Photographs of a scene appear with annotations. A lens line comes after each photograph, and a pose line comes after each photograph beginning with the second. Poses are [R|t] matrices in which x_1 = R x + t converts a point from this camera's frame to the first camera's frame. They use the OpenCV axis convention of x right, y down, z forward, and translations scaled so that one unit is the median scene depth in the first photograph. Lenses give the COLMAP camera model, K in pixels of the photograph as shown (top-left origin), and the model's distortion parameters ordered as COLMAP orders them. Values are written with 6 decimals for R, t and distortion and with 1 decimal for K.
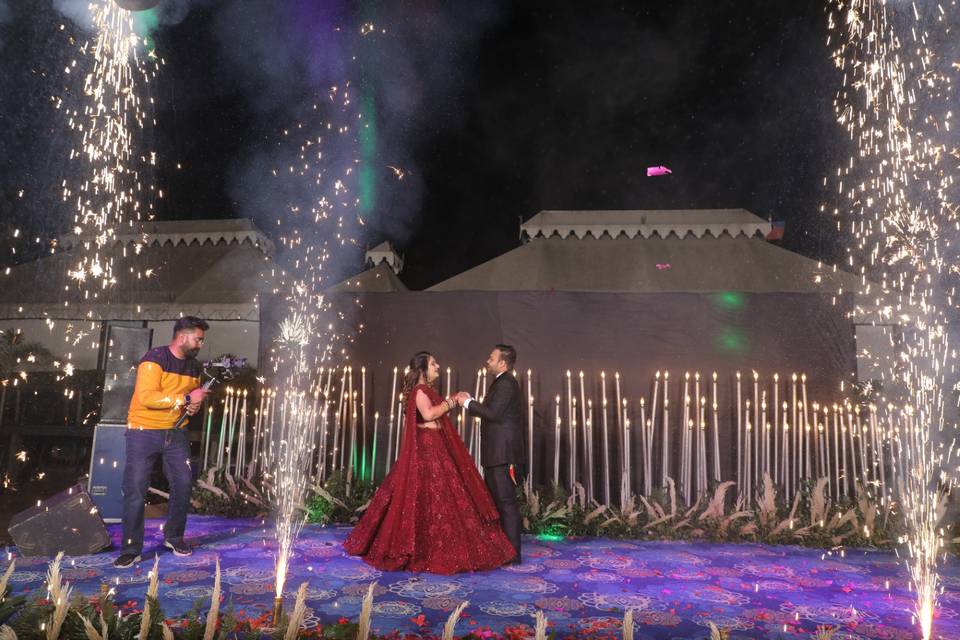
lens RADIAL K [[716.0, 0, 477.6], [0, 716.0, 316.4], [0, 0, 1]] dist [-0.057985, 0.037016]
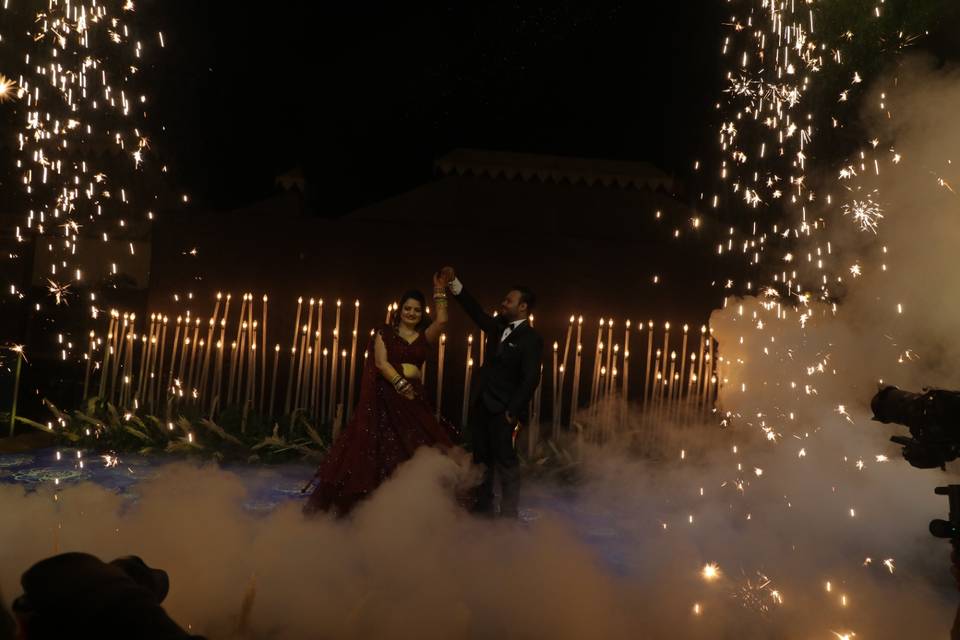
lens RADIAL K [[652.6, 0, 475.3], [0, 652.6, 323.9], [0, 0, 1]] dist [-0.055171, 0.003452]
pose [[0.988239, 0.047868, 0.145235, -0.010794], [-0.063408, 0.992519, 0.104332, 0.002262], [-0.139154, -0.112314, 0.983881, 0.134291]]
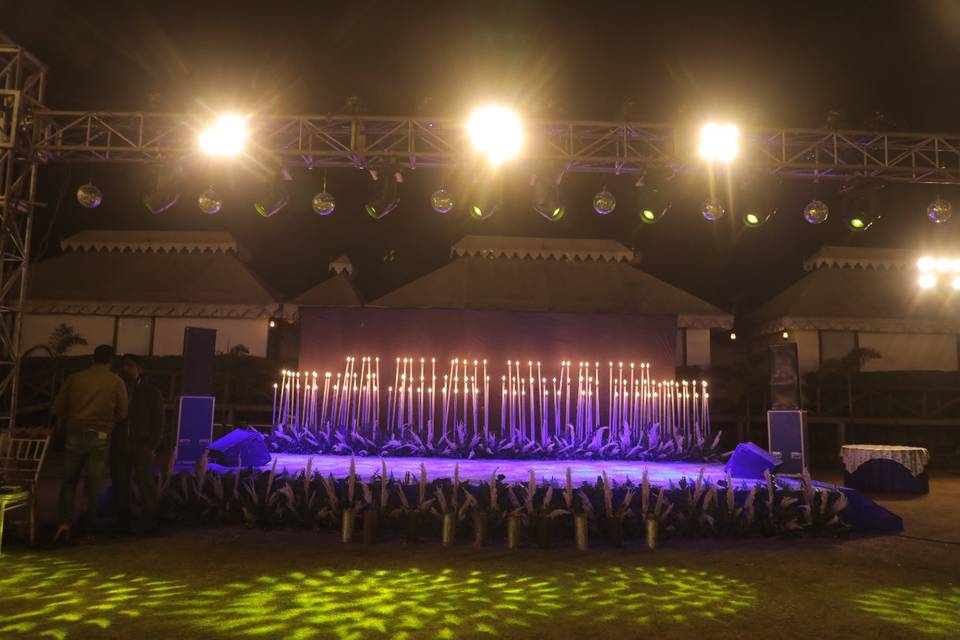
lens RADIAL K [[716.0, 0, 474.4], [0, 716.0, 327.0], [0, 0, 1]] dist [-0.057985, 0.037016]
pose [[0.985060, 0.011016, 0.171858, -0.239241], [-0.018382, 0.998977, 0.041326, -0.068019], [-0.171227, -0.043868, 0.984254, -0.596637]]
